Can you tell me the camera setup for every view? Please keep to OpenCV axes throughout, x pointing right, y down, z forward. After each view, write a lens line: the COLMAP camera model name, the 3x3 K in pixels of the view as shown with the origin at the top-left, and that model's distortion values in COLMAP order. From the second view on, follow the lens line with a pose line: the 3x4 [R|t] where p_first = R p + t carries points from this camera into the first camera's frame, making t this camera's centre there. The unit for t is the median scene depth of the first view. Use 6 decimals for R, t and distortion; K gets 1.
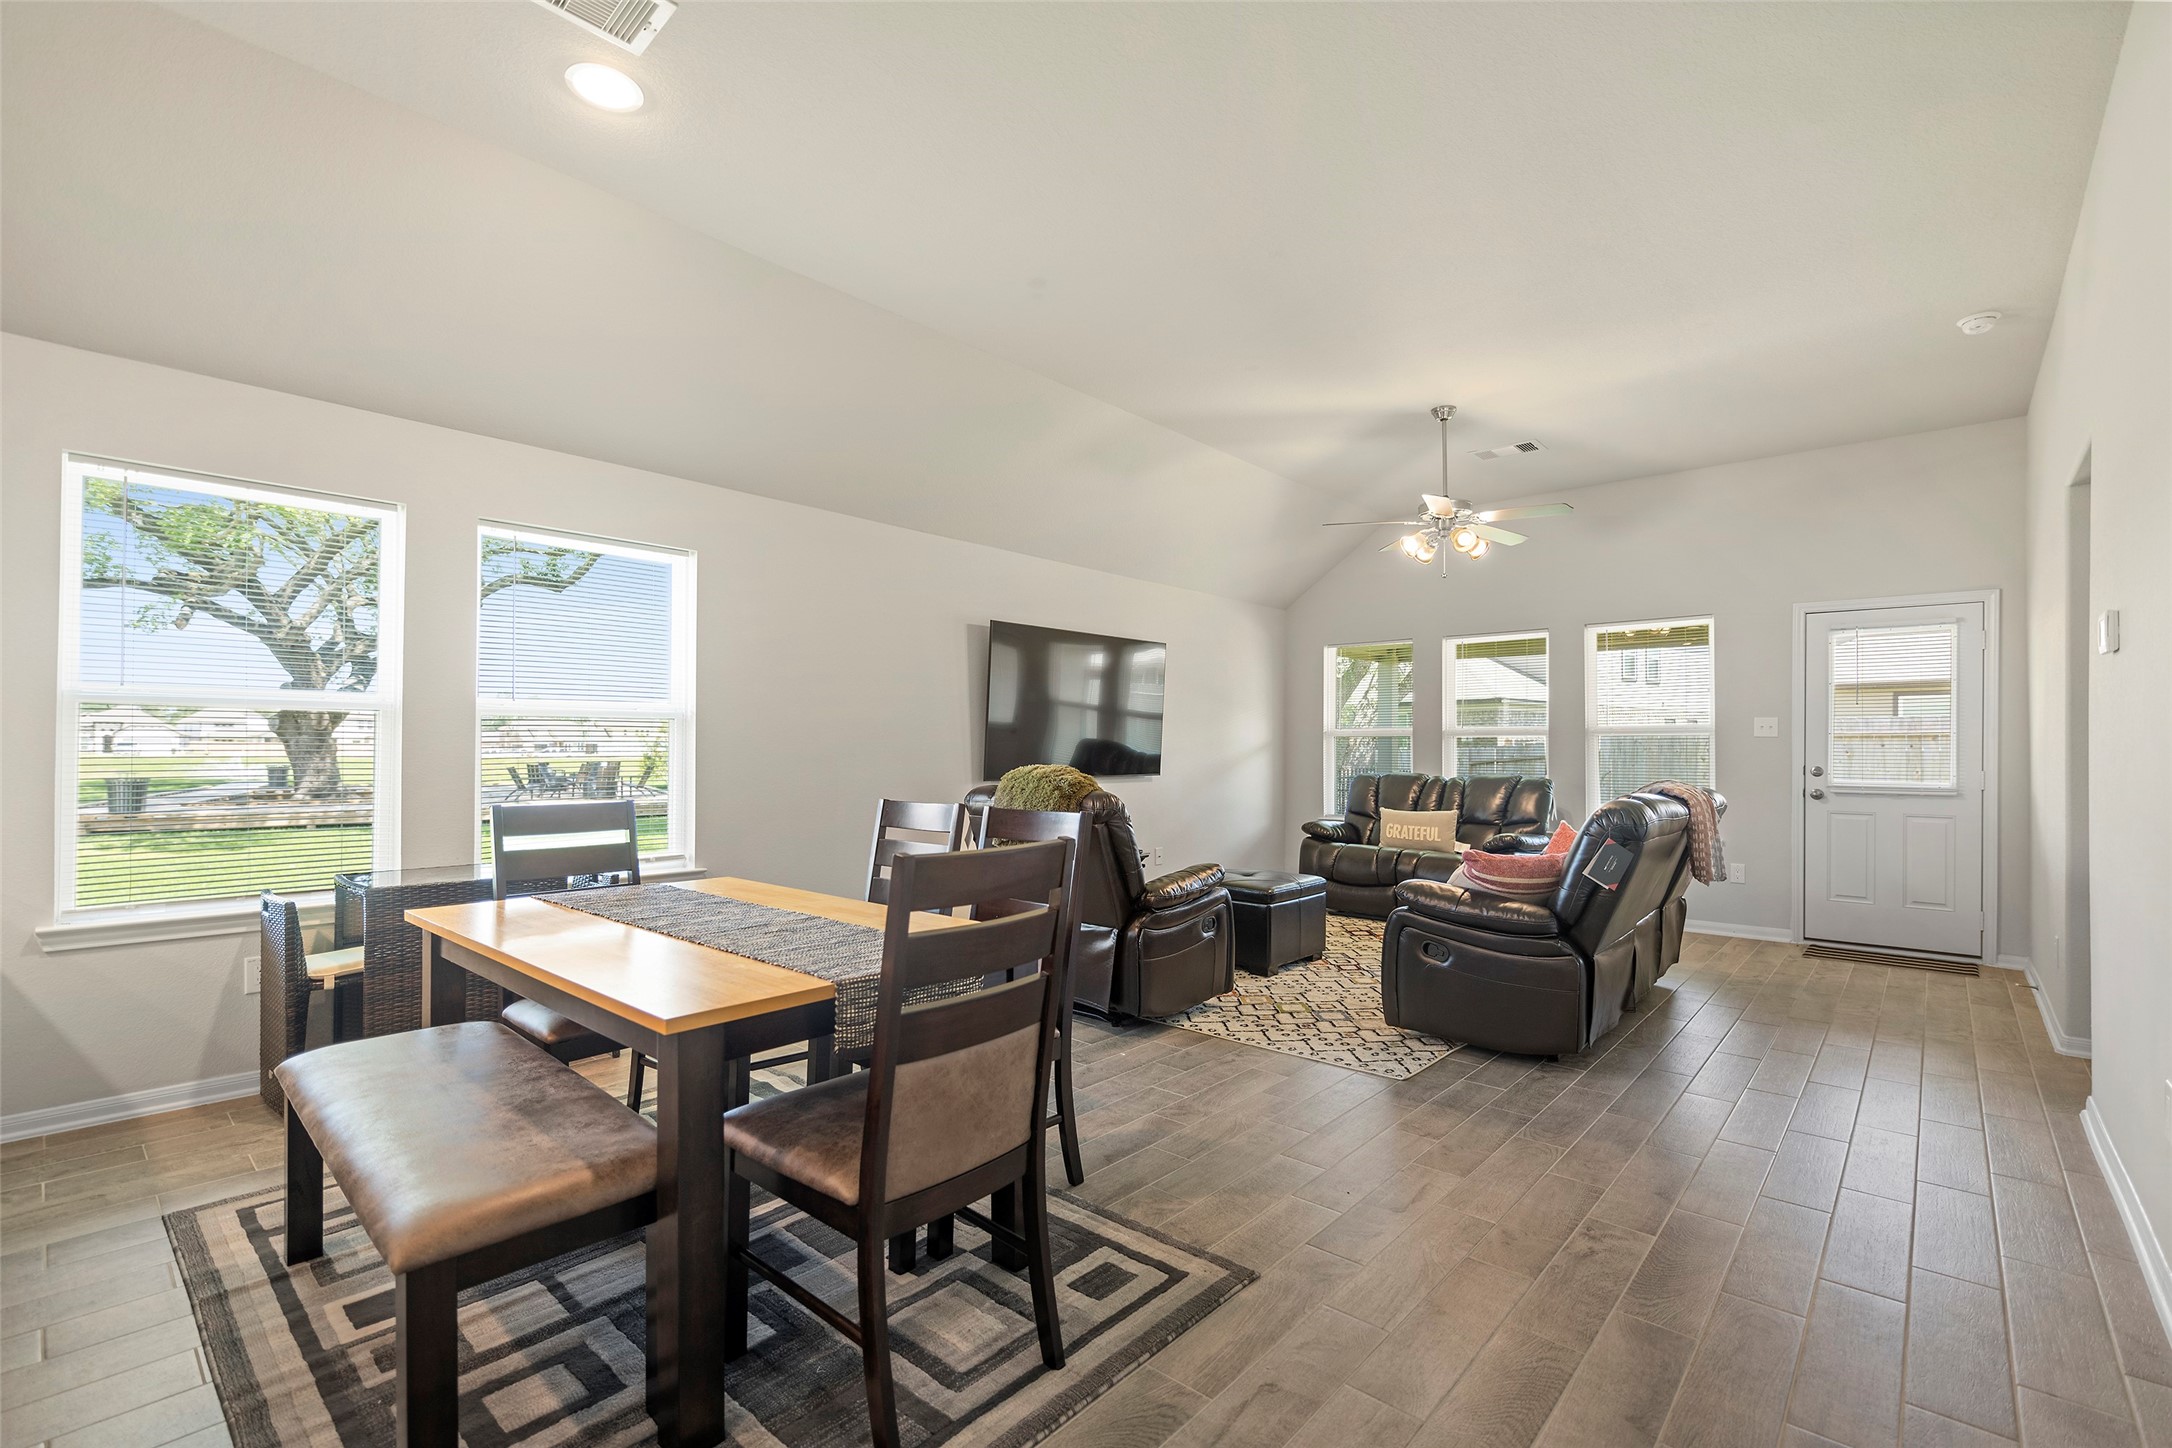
lens RADIAL K [[948.9, 0, 1090.0], [0, 948.9, 754.5], [0, 0, 1]] dist [-0.001015, -0.000112]
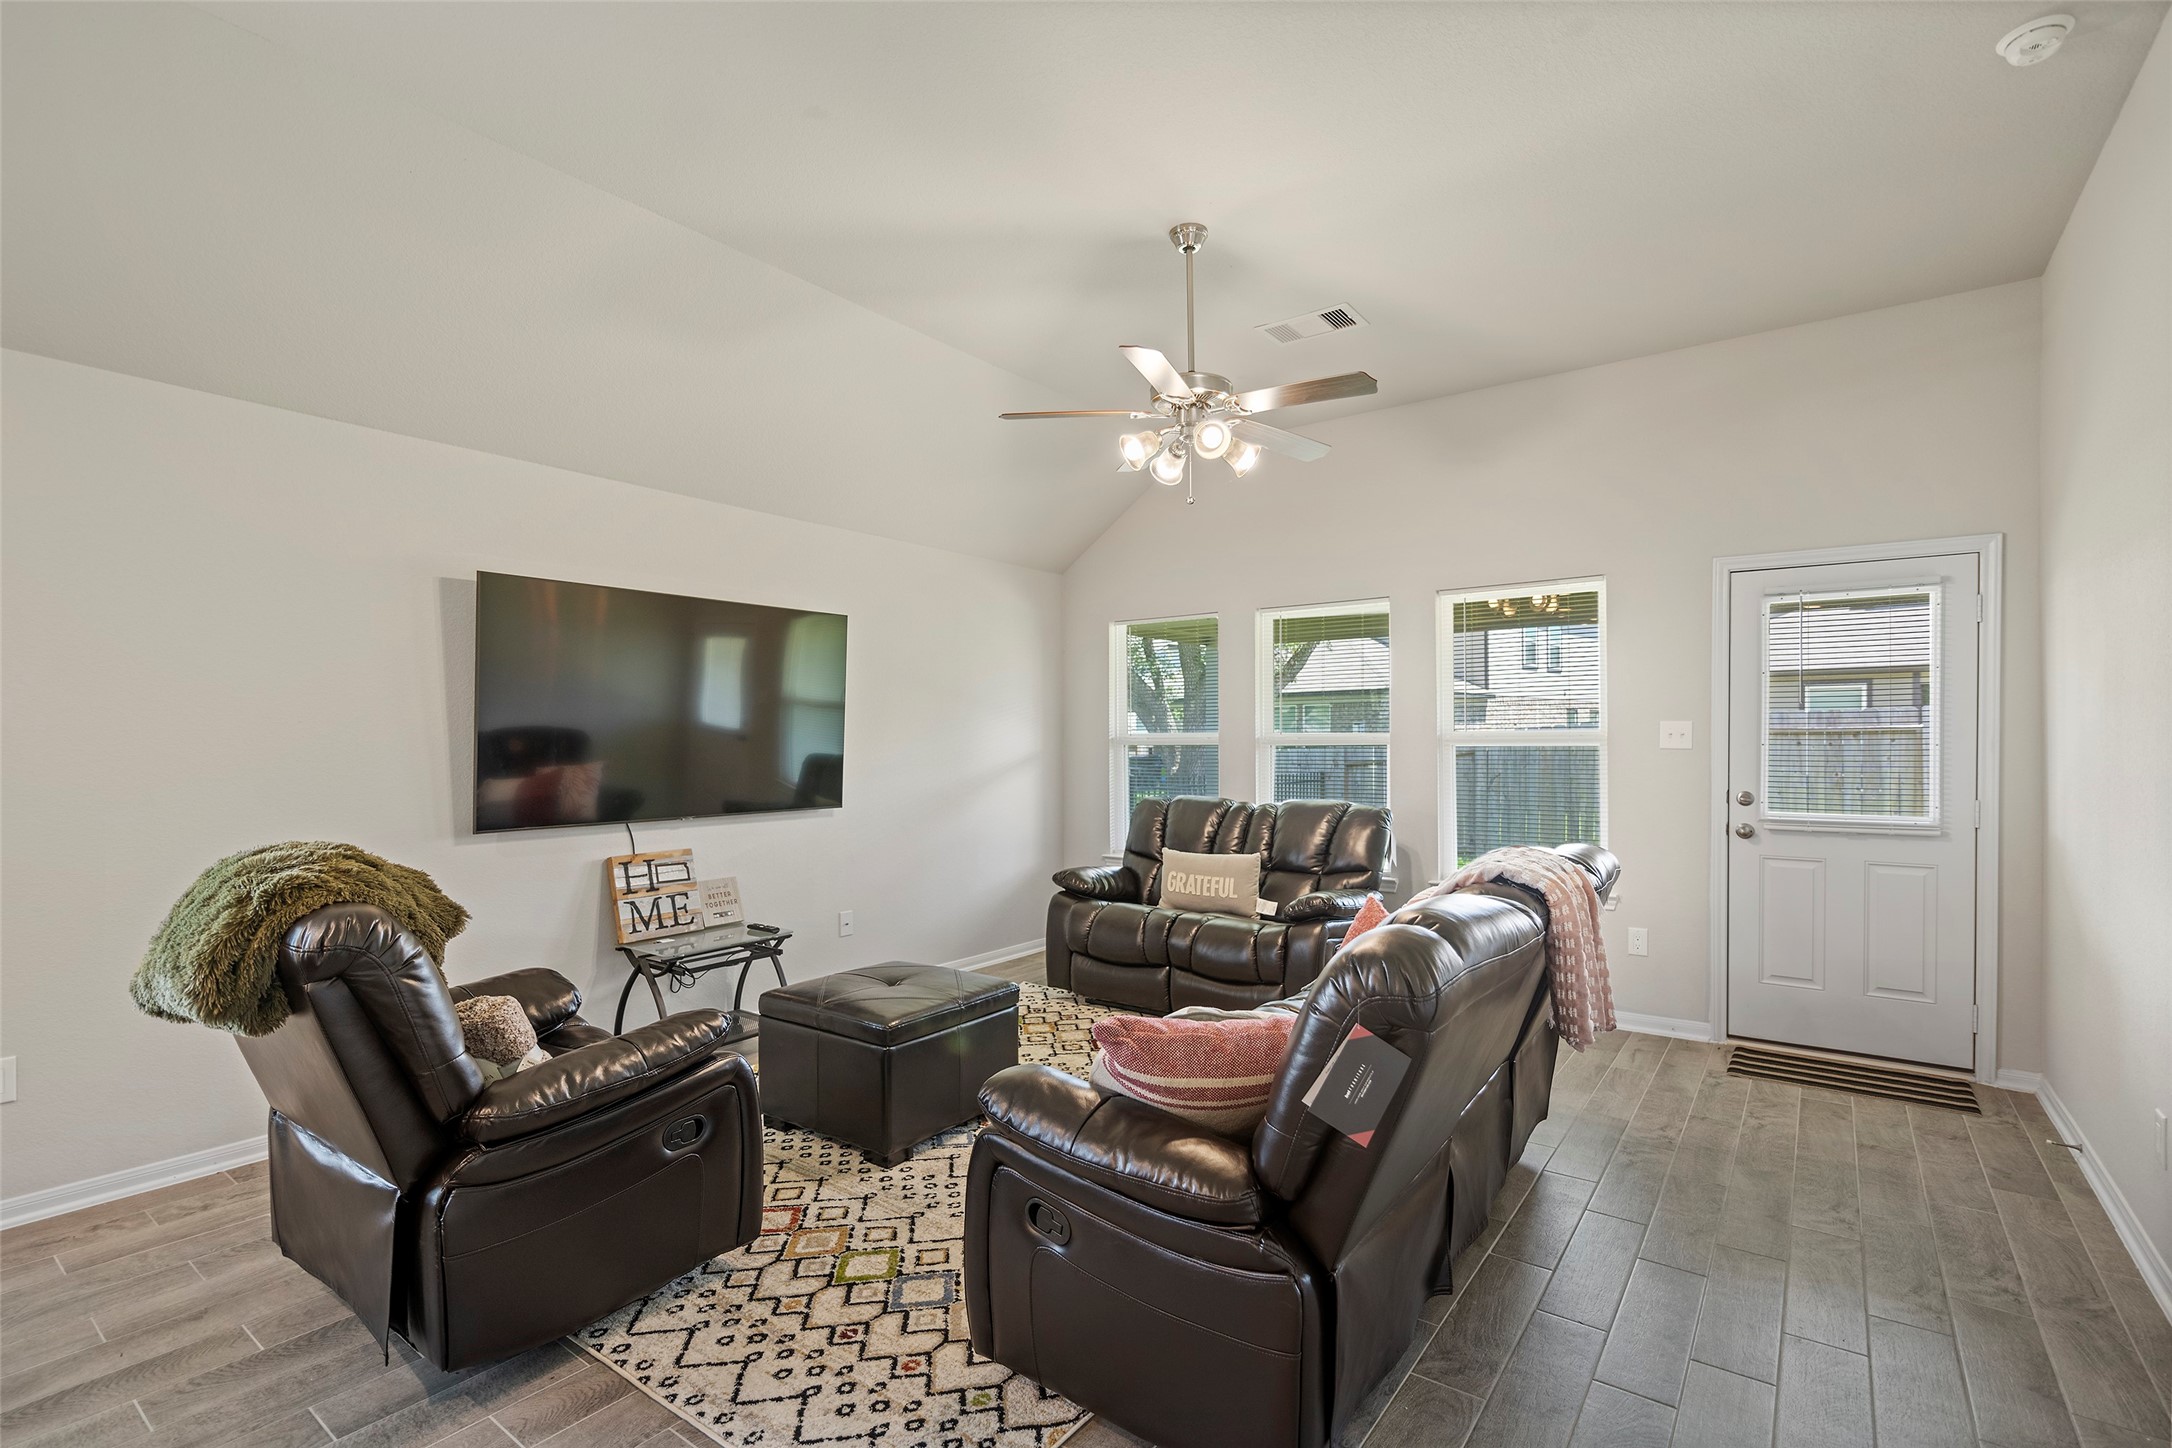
lens RADIAL K [[1000.9, 0, 1077.7], [0, 1000.9, 762.5], [0, 0, 1]] dist [0.000983, 0.000027]
pose [[0.996212, -0.009705, 0.086418, 0.223326], [0.008454, 0.999854, 0.014827, -0.024896], [-0.086549, -0.014040, 0.996149, 0.322818]]
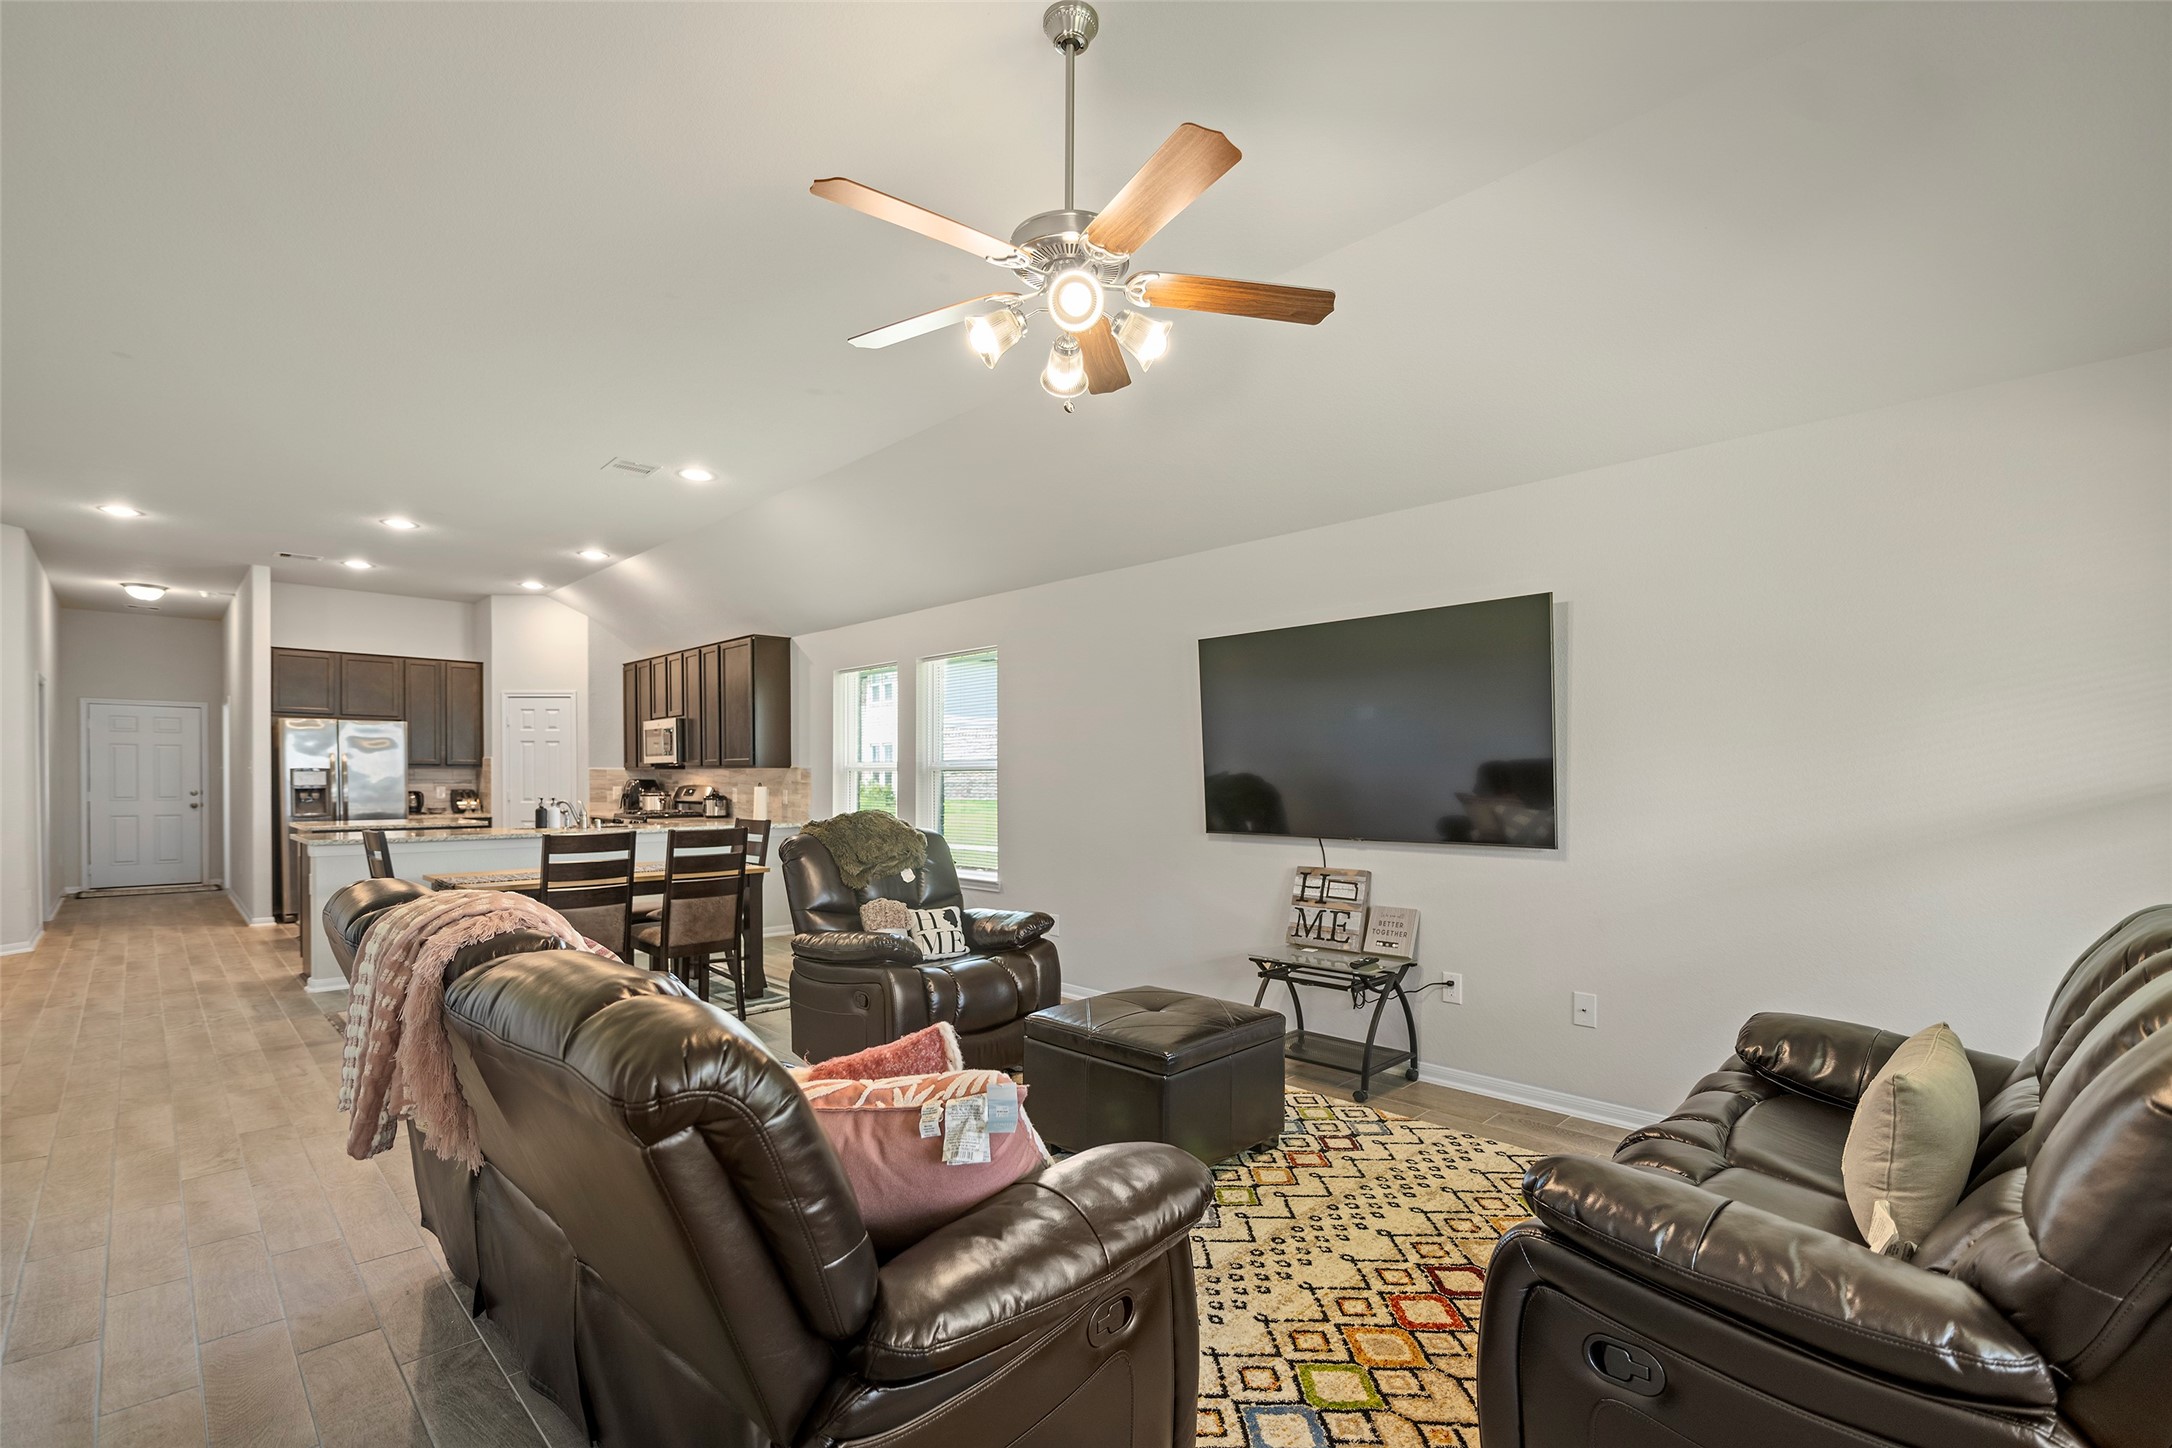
lens RADIAL K [[984.9, 0, 1084.7], [0, 984.9, 789.7], [0, 0, 1]] dist [0.000152, -0.000089]
pose [[-0.070634, 0.009048, -0.997461, 0.771772], [-0.004673, 0.999945, 0.009401, -0.017950], [0.997491, 0.005325, -0.070588, 0.963318]]
